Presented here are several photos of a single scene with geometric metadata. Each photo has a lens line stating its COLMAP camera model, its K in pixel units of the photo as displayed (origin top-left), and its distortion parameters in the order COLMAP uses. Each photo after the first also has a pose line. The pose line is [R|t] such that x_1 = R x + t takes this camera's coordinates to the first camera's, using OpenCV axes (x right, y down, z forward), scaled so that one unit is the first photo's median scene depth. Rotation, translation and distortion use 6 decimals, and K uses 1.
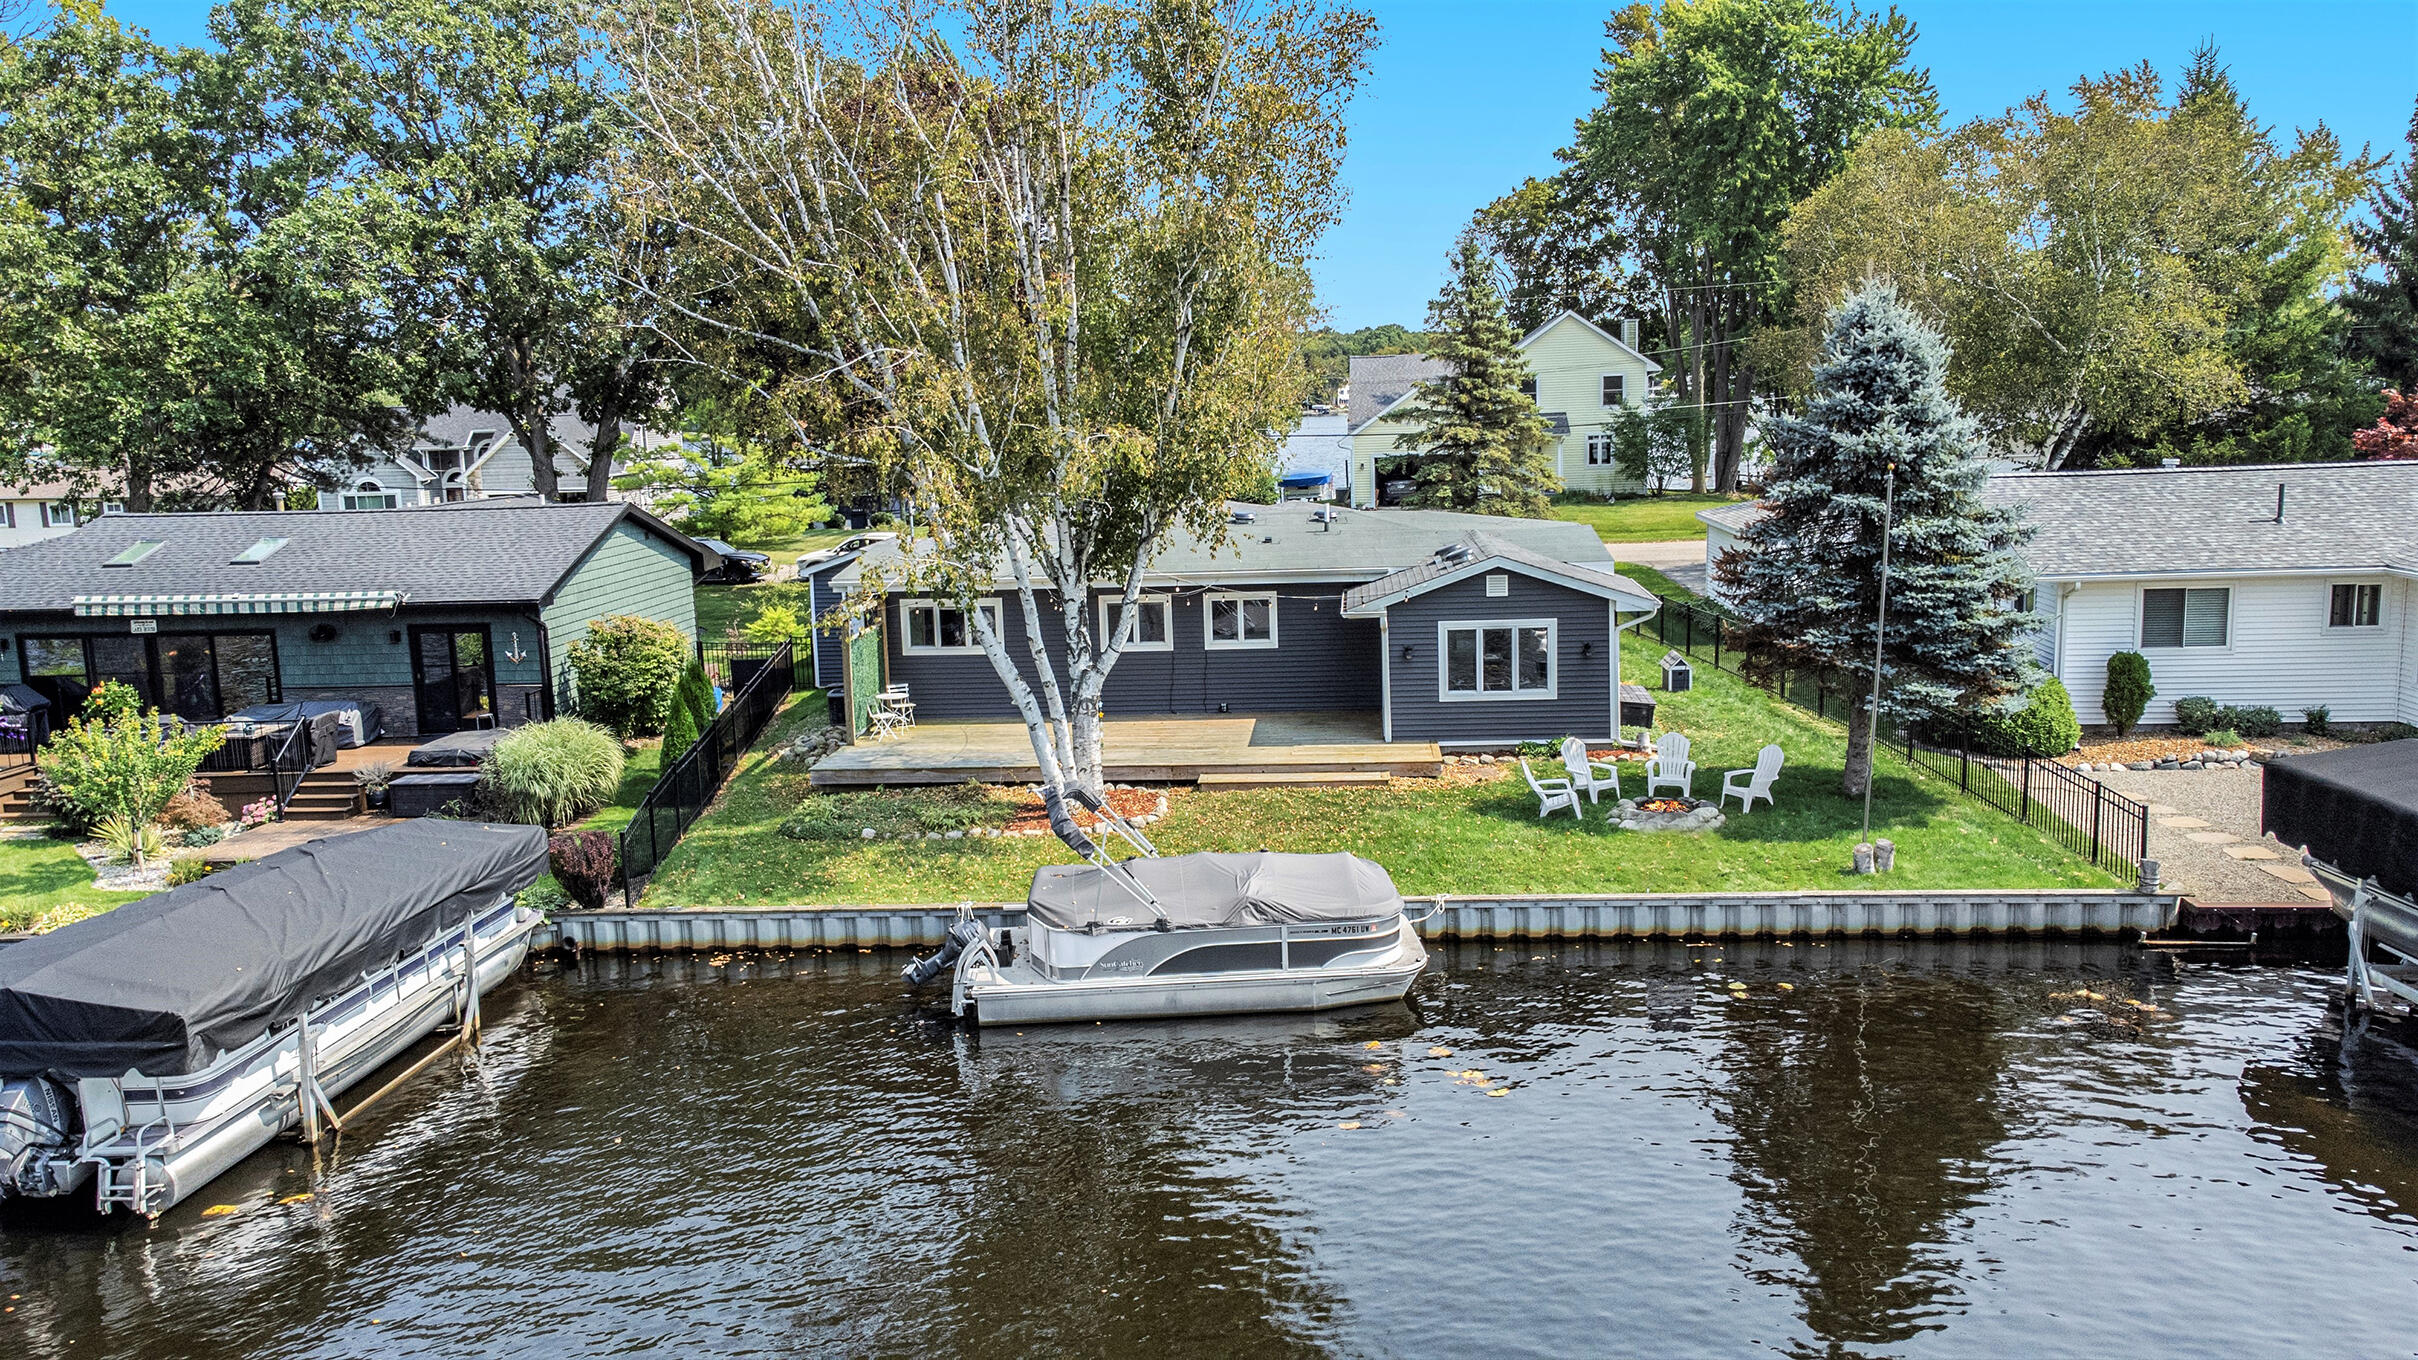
lens RADIAL K [[1732.5, 0, 1209.0], [0, 1732.5, 680.0], [0, 0, 1]] dist [0.045763, 0.002751]
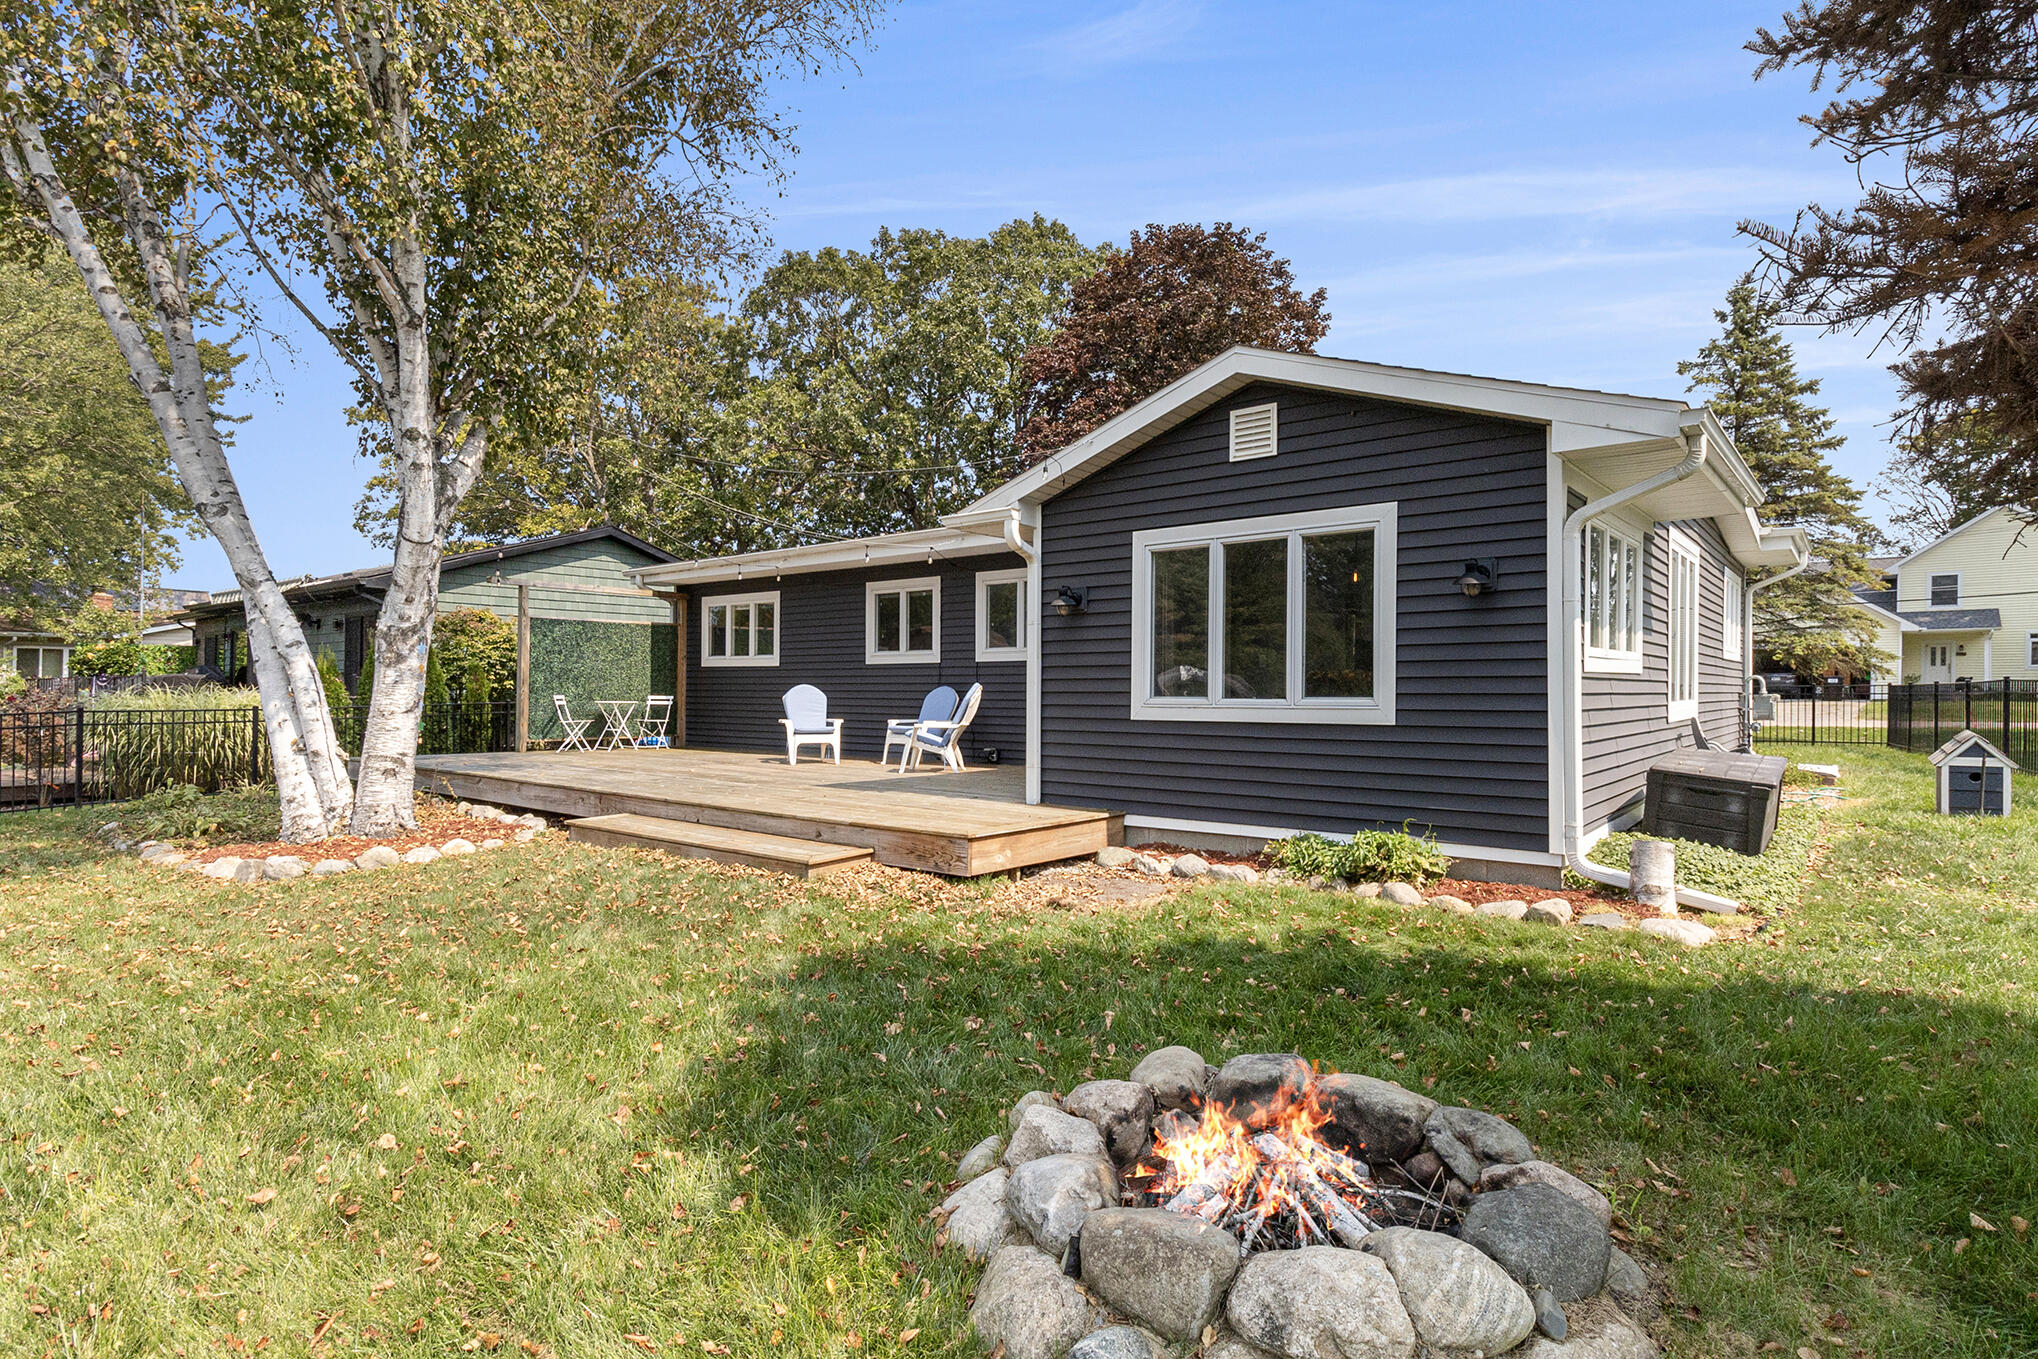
lens RADIAL K [[1059.1, 0, 1019.0], [0, 1059.1, 679.5], [0, 0, 1]] dist [-0.000586, -0.000034]
pose [[0.823068, 0.033979, -0.566925, 0.259909], [-0.123392, 0.985063, -0.120102, 0.037662], [0.554376, 0.168806, 0.814967, 0.774040]]
